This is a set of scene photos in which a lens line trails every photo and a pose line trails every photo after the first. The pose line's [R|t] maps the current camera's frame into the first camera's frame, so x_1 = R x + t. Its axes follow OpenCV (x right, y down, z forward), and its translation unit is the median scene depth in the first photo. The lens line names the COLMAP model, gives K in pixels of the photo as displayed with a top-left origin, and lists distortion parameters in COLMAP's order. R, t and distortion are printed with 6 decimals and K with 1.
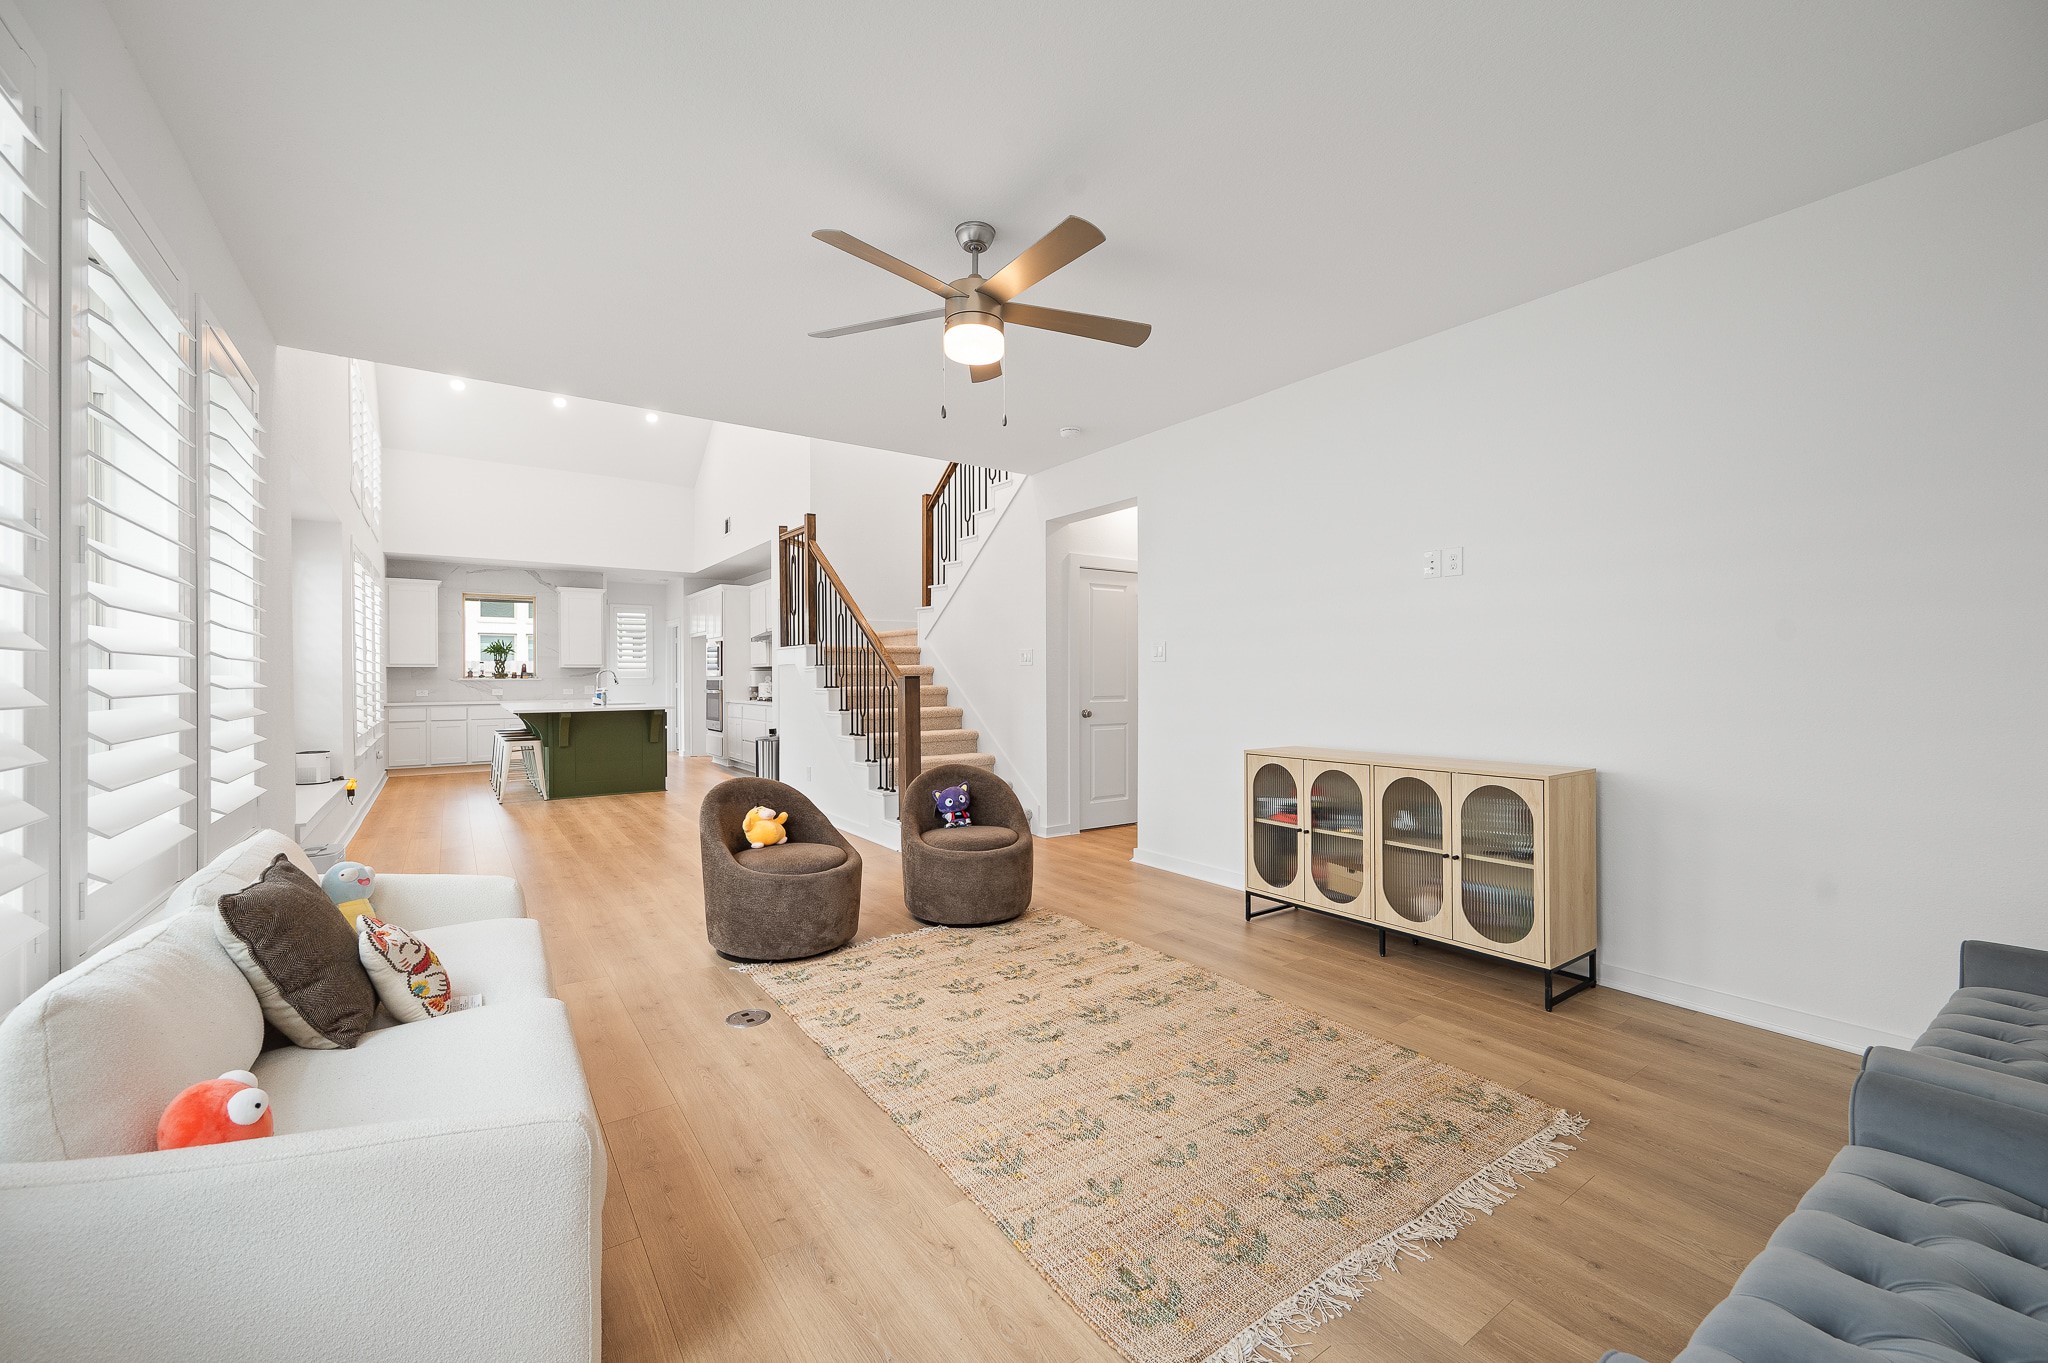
lens RADIAL K [[821.3, 0, 1015.8], [0, 821.3, 664.3], [0, 0, 1]] dist [0.001599, 0.000123]
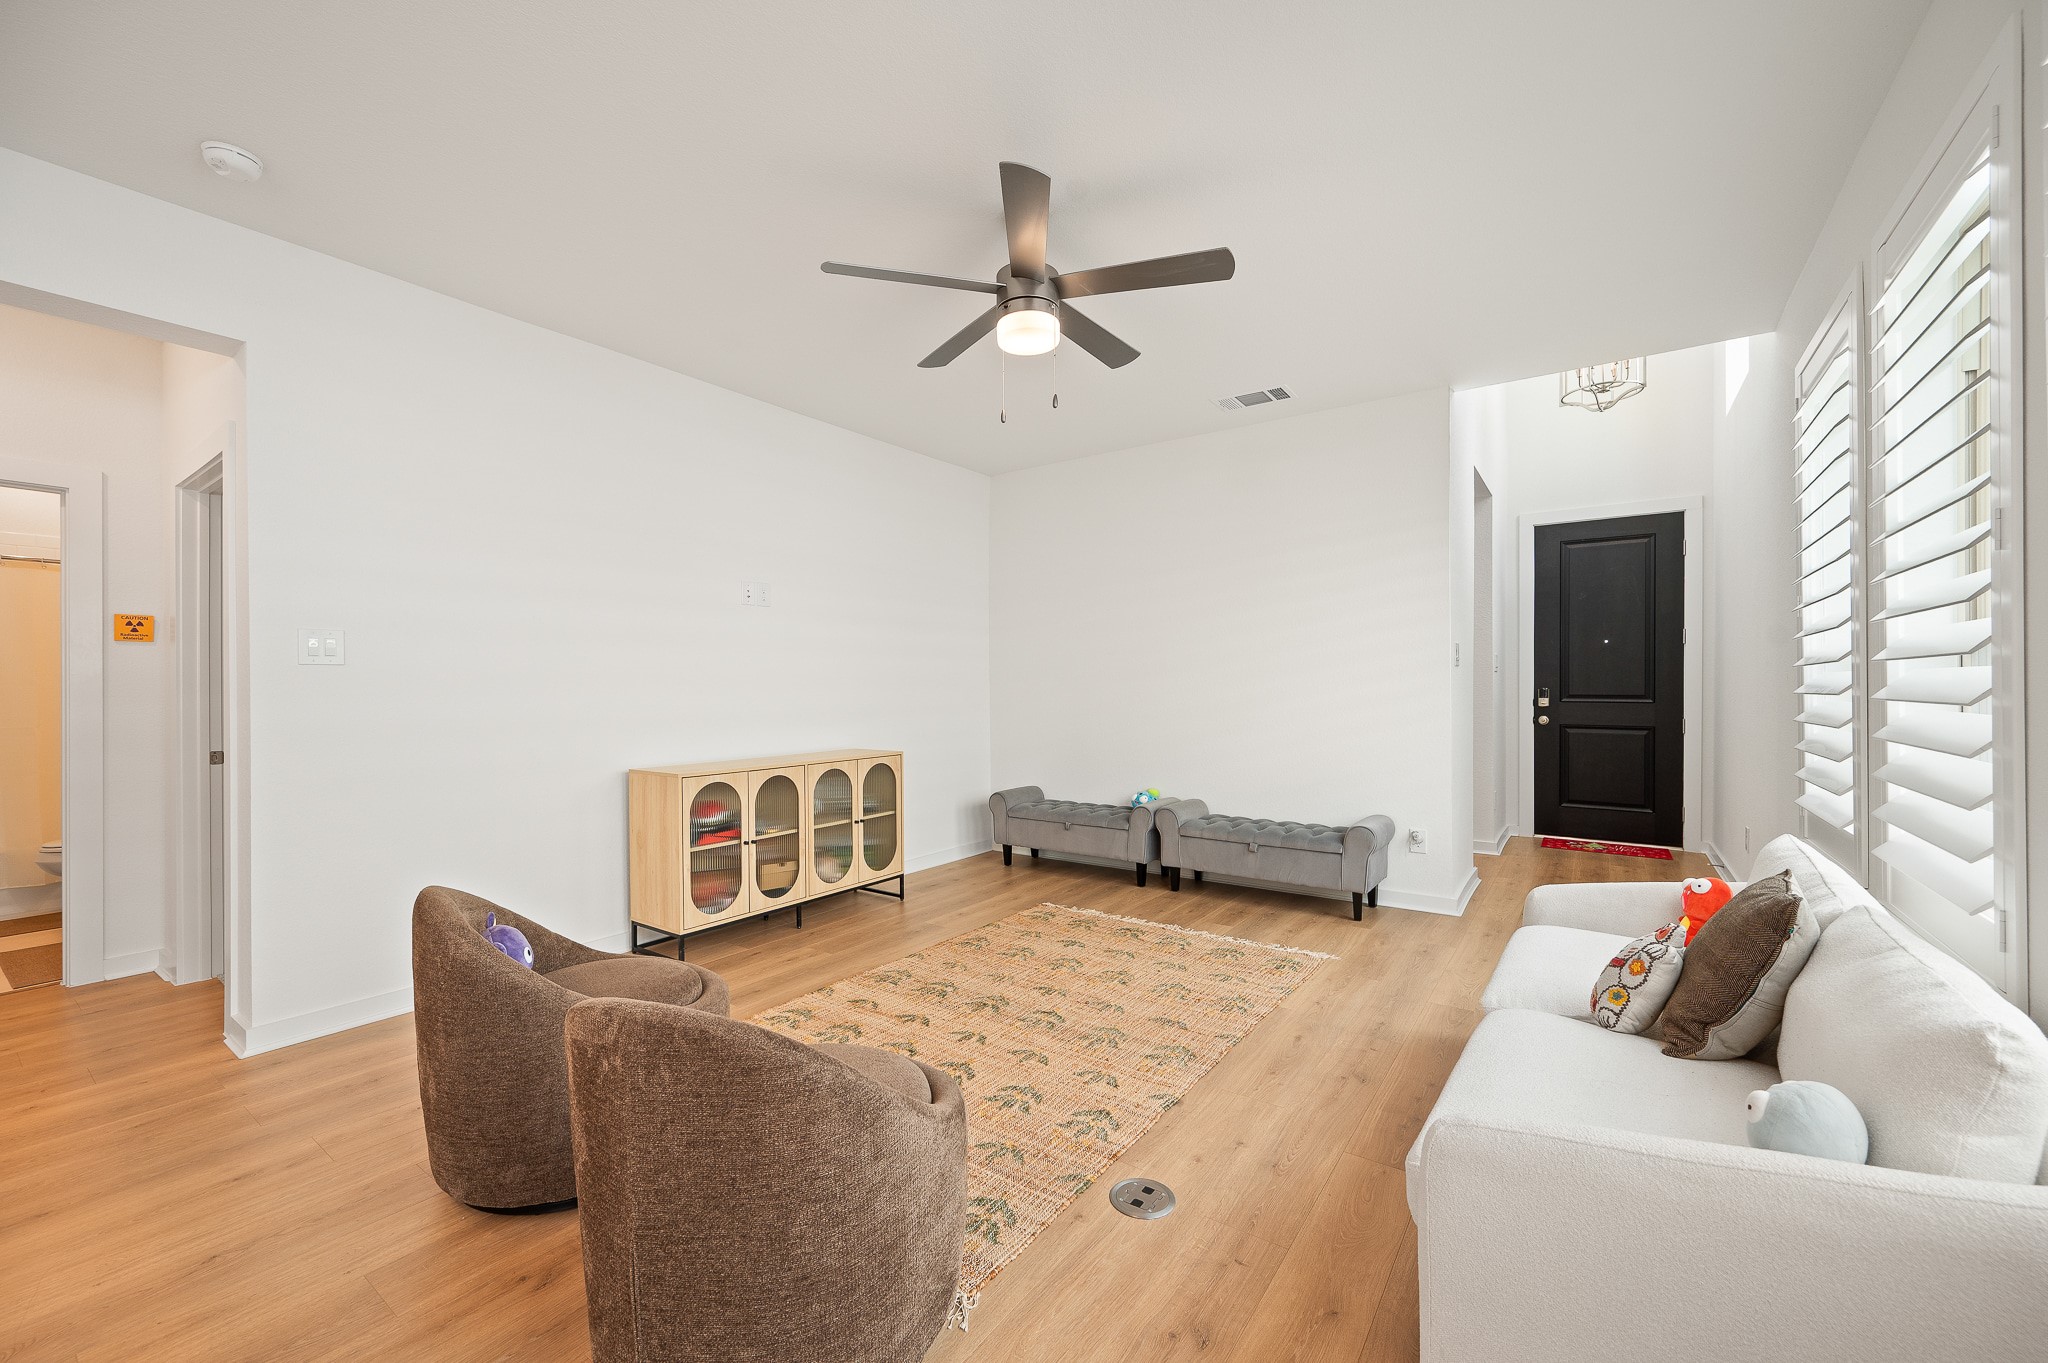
lens RADIAL K [[821.3, 0, 1034.9], [0, 821.3, 693.7], [0, 0, 1]] dist [0.001599, 0.000123]
pose [[-0.347047, -0.005864, 0.937830, -0.896221], [-0.006259, 0.999973, 0.003937, 0.017775], [-0.937827, -0.004504, -0.347074, 1.280552]]
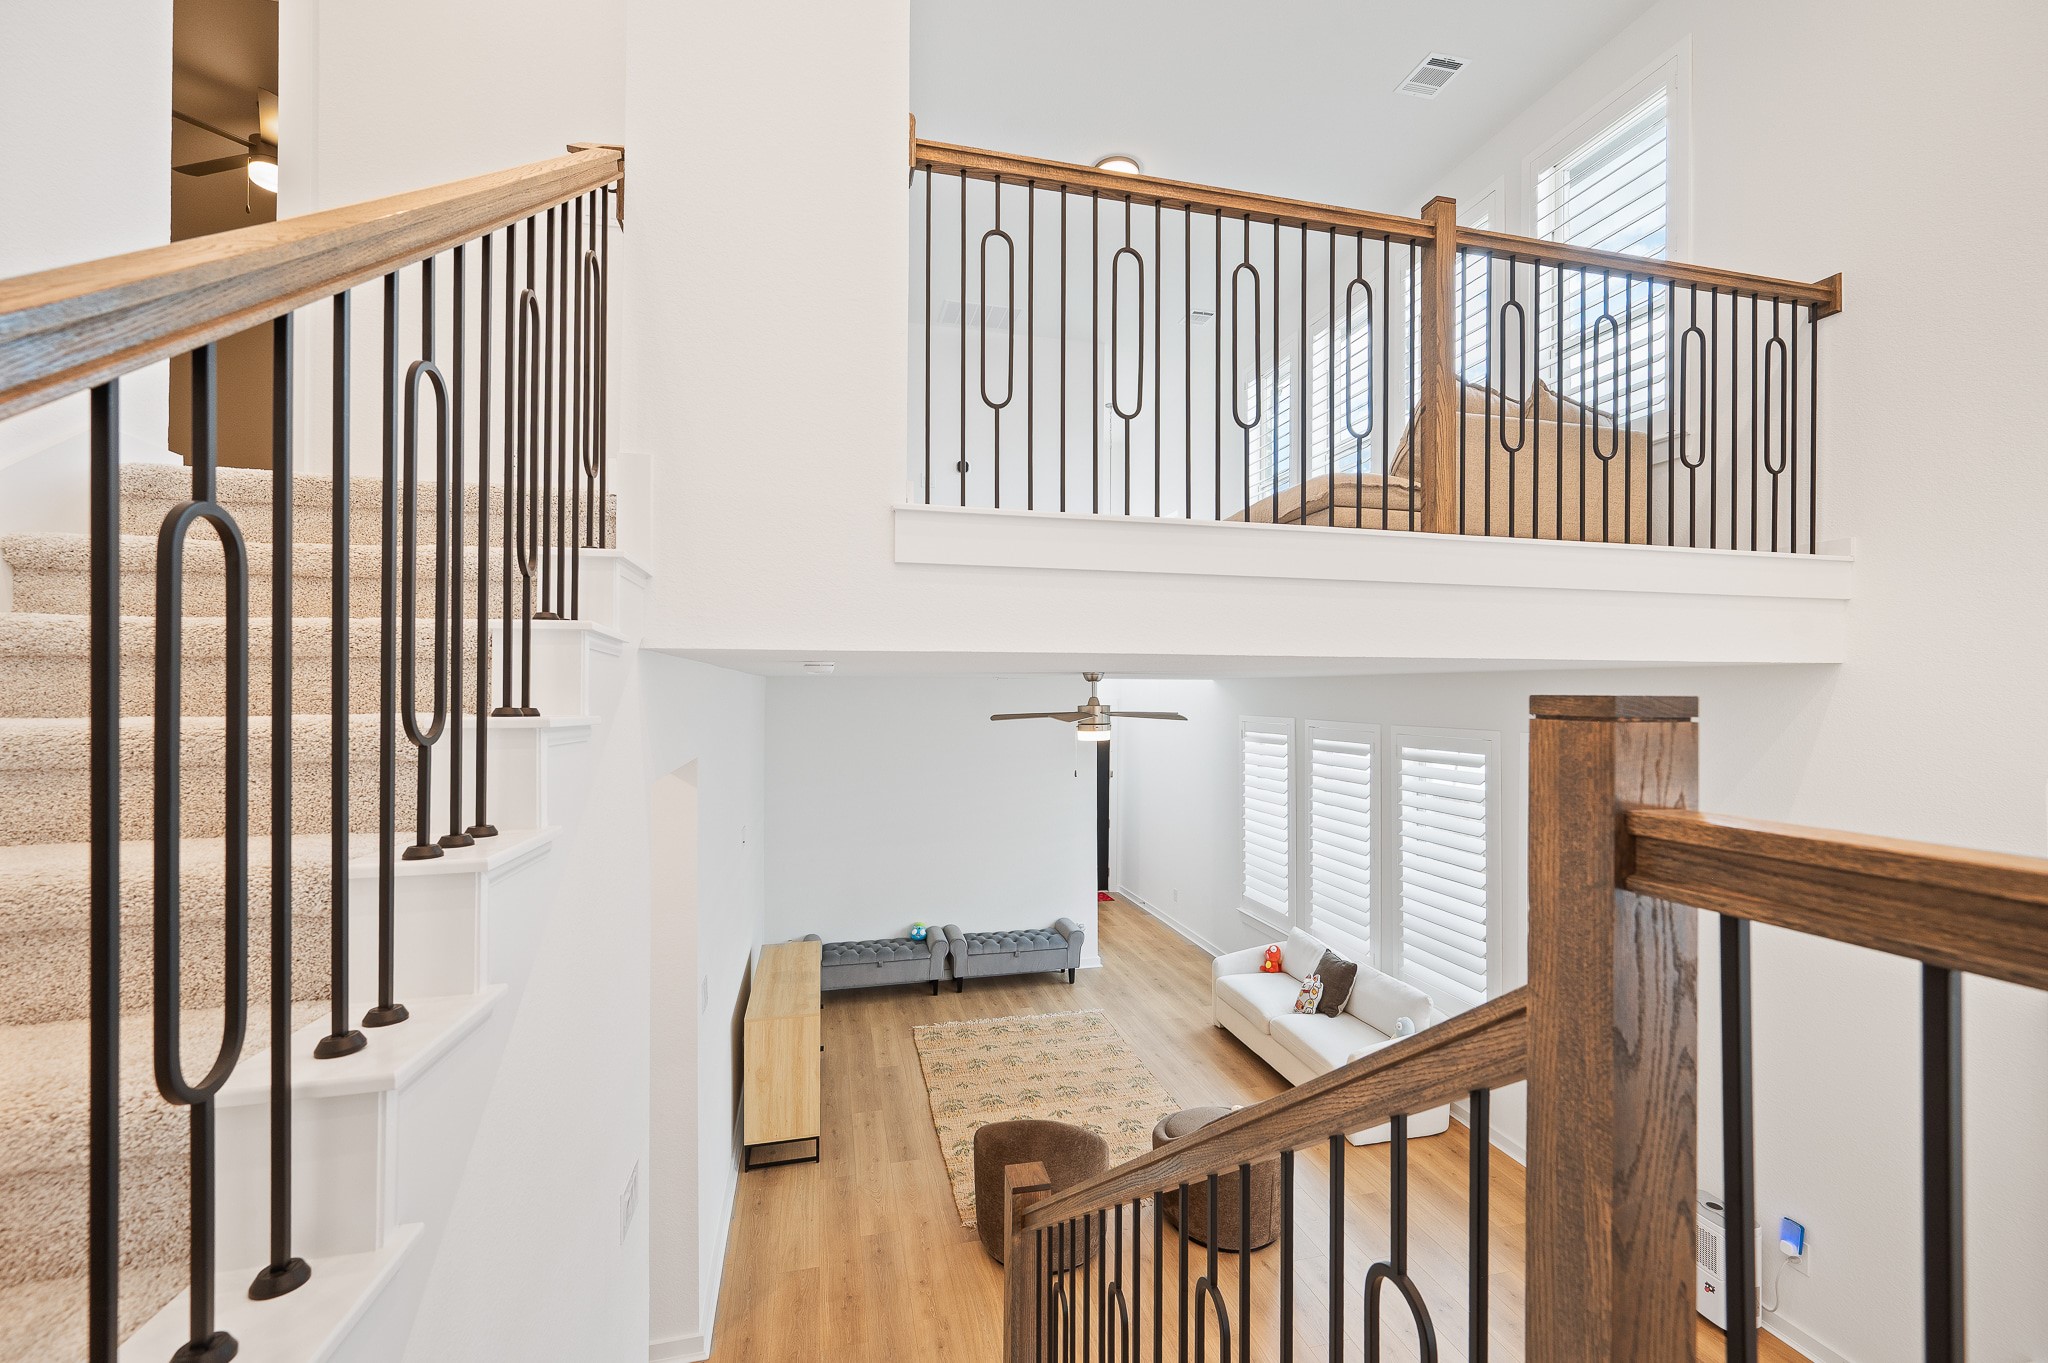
lens RADIAL K [[821.3, 0, 1031.2], [0, 821.3, 693.2], [0, 0, 1]] dist [0.001599, 0.000123]
pose [[-0.936795, 0.000202, 0.349878, -0.531985], [-0.004474, 0.999911, -0.012557, -0.440047], [-0.349850, -0.013329, -0.936711, 2.660129]]
